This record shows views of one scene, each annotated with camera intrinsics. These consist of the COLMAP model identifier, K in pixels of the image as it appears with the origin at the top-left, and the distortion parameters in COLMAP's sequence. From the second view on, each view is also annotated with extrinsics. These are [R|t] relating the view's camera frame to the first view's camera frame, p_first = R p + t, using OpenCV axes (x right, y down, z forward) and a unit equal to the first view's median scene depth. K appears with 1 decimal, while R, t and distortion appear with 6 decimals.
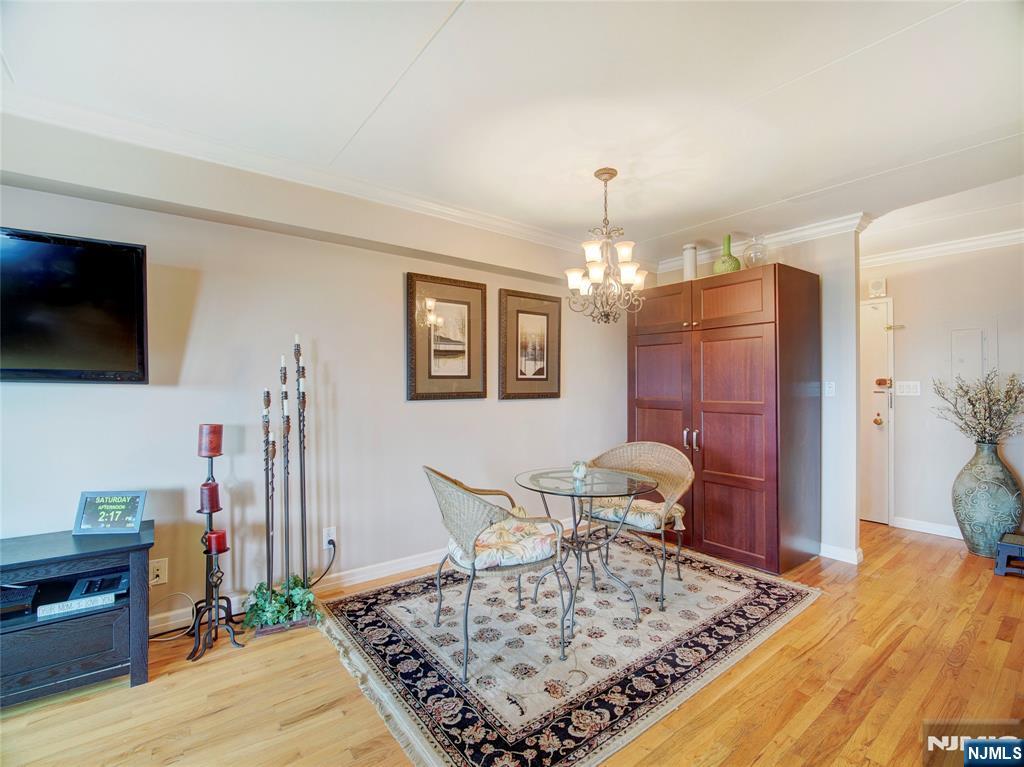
lens RADIAL K [[471.9, 0, 526.2], [0, 471.9, 381.4], [0, 0, 1]] dist [-0.012484, -0.000066]
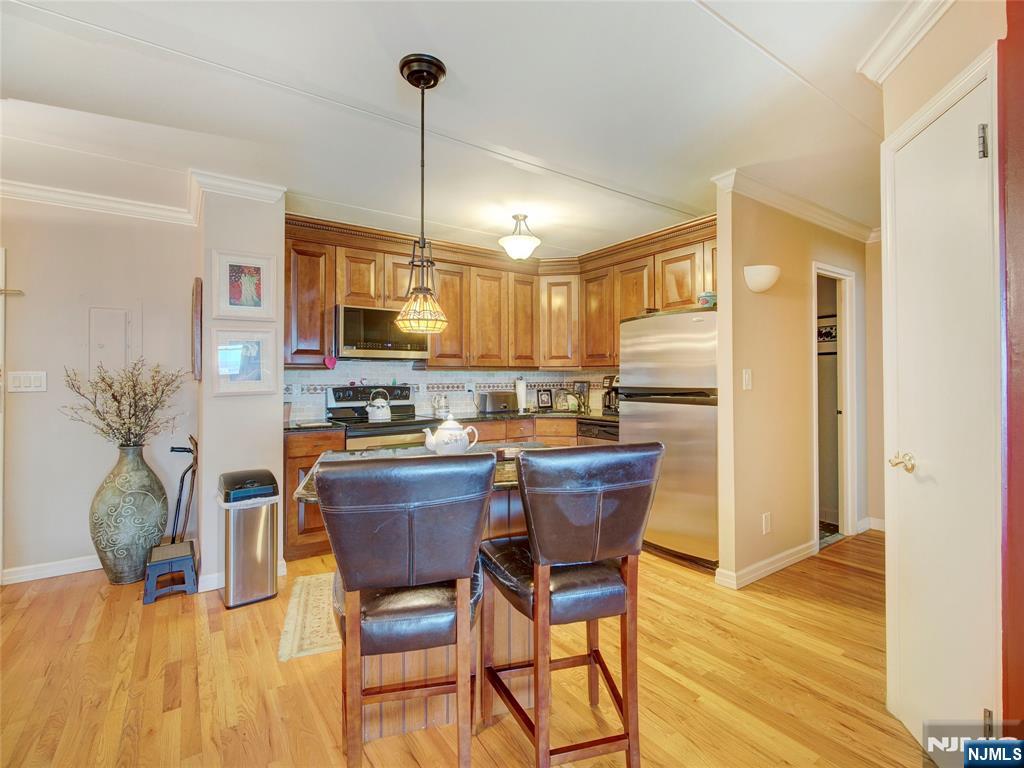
lens RADIAL K [[471.9, 0, 513.7], [0, 471.9, 372.6], [0, 0, 1]] dist [-0.012484, -0.000066]
pose [[0.069474, 0.010890, 0.997524, 0.199038], [-0.008357, 0.999912, -0.010334, 0.003713], [-0.997549, -0.007618, 0.069559, 0.261813]]
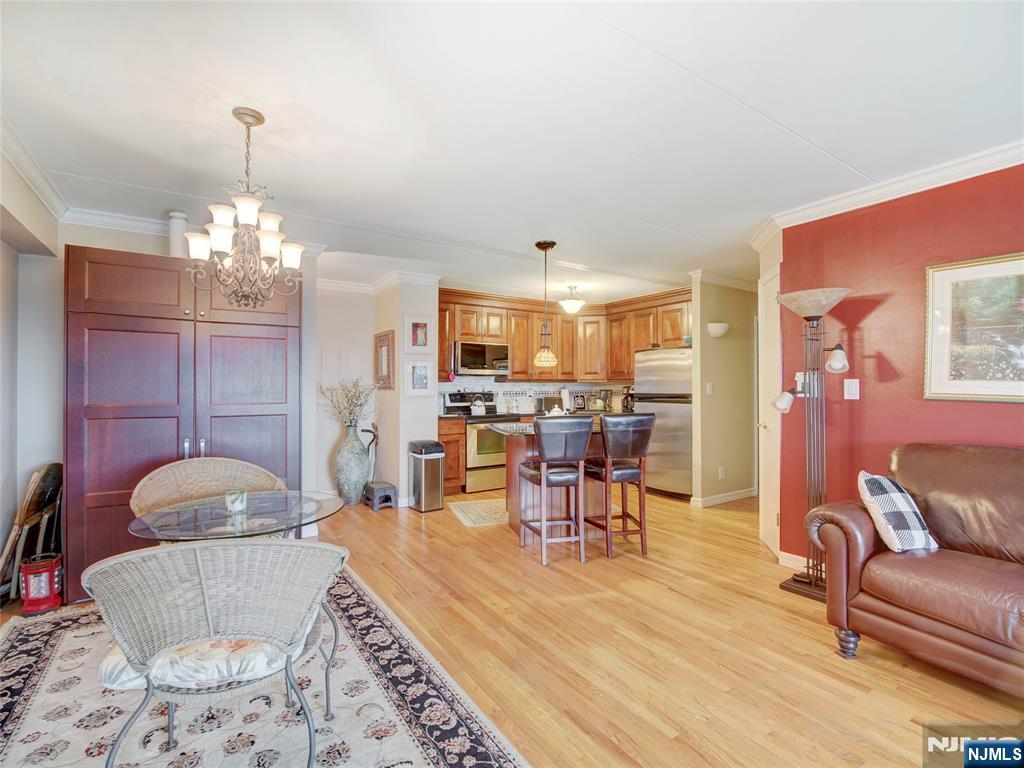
lens RADIAL K [[471.9, 0, 513.9], [0, 471.9, 385.8], [0, 0, 1]] dist [-0.012484, -0.000066]
pose [[0.085426, 0.002985, 0.996340, -0.445927], [-0.009824, 0.999949, -0.002153, 0.004320], [-0.996296, -0.009604, 0.085451, 0.383629]]
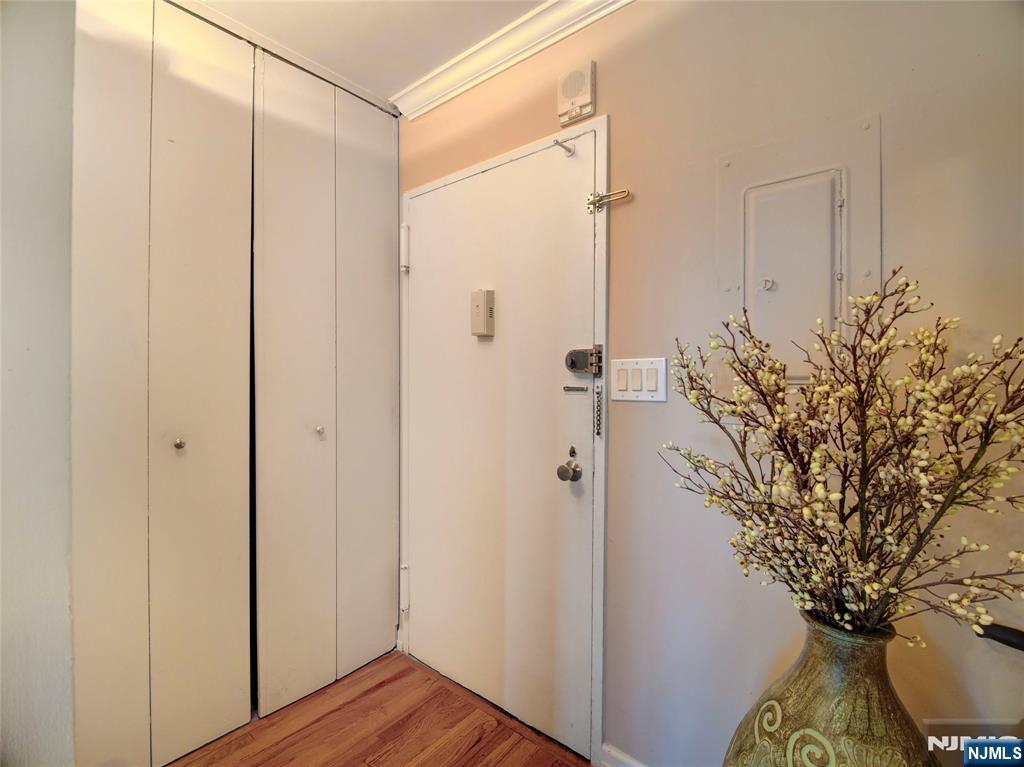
lens RADIAL K [[471.9, 0, 518.3], [0, 471.9, 382.0], [0, 0, 1]] dist [-0.012484, -0.000066]
pose [[0.977861, 0.004028, 0.209216, 0.806283], [-0.008728, 0.999730, 0.021546, 0.013276], [-0.209073, -0.022895, 0.977632, 0.836402]]
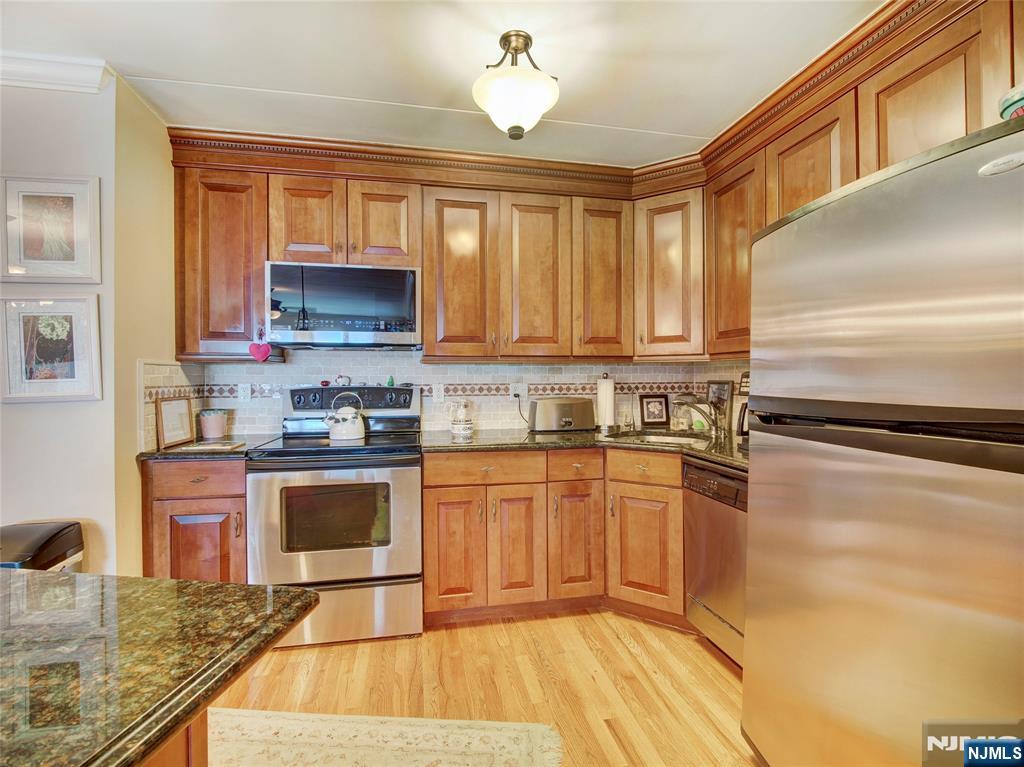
lens RADIAL K [[471.9, 0, 516.1], [0, 471.9, 378.4], [0, 0, 1]] dist [-0.012484, -0.000066]
pose [[0.454748, -0.003638, 0.890613, 0.788590], [-0.008461, 0.999929, 0.008404, 0.004644], [-0.890580, -0.011357, 0.454685, 0.088711]]
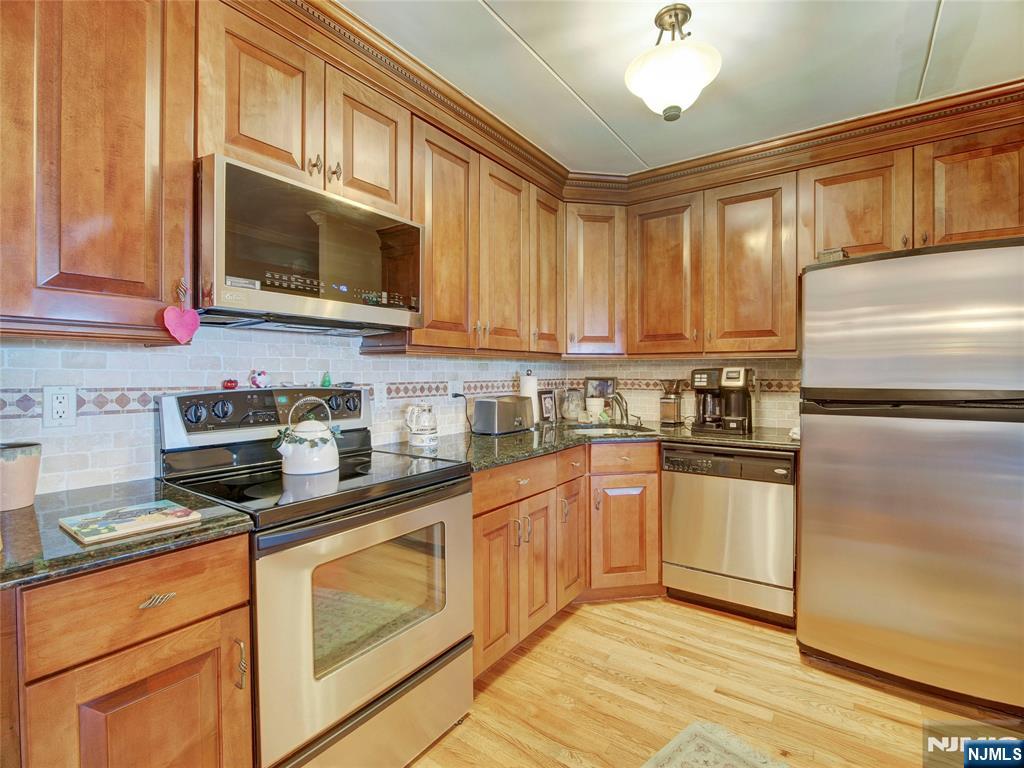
lens RADIAL K [[471.9, 0, 509.6], [0, 471.9, 380.0], [0, 0, 1]] dist [-0.012484, -0.000066]
pose [[-0.266243, -0.012142, 0.963829, 0.823447], [-0.009965, 0.999902, 0.009844, 0.010986], [-0.963854, -0.006983, -0.266338, 0.605129]]
